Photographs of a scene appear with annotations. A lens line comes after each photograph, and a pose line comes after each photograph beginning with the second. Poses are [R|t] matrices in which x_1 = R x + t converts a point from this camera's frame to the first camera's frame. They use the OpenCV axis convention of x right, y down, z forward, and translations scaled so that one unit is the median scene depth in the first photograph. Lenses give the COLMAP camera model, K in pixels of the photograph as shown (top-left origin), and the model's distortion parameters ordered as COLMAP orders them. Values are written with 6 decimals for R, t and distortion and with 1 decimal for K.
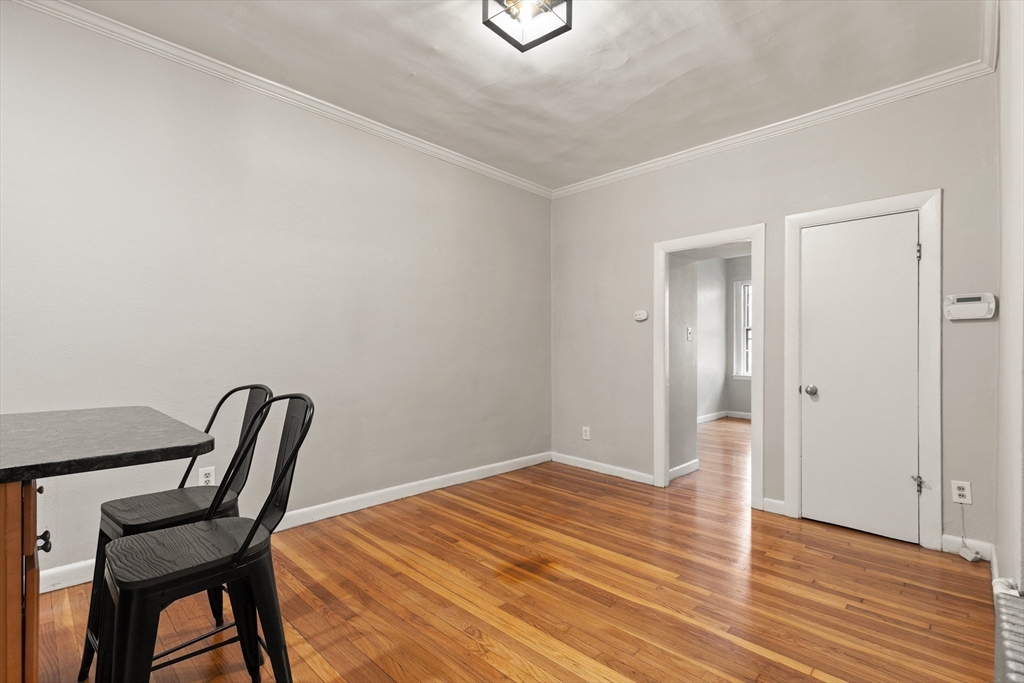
lens RADIAL K [[468.2, 0, 513.5], [0, 468.2, 344.8], [0, 0, 1]] dist [0.011718, -0.005364]
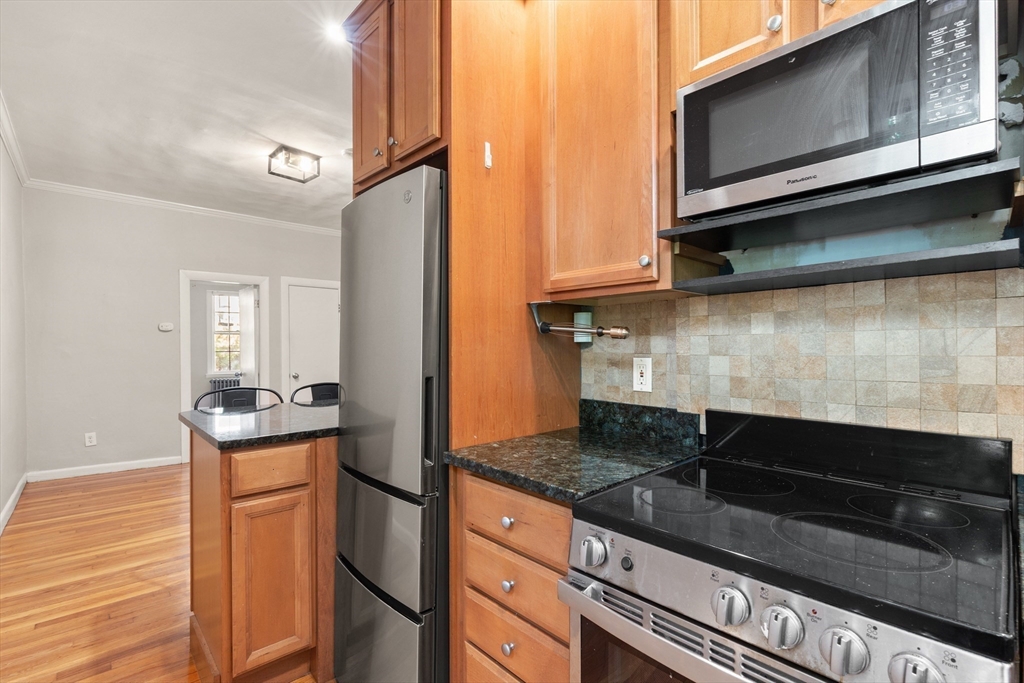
lens RADIAL K [[468.2, 0, 527.3], [0, 468.2, 349.3], [0, 0, 1]] dist [0.011718, -0.005364]
pose [[0.030144, -0.010922, 0.999486, -1.117981], [-0.011486, 0.999870, 0.011273, -0.036469], [-0.999480, -0.011820, 0.030014, 0.043199]]
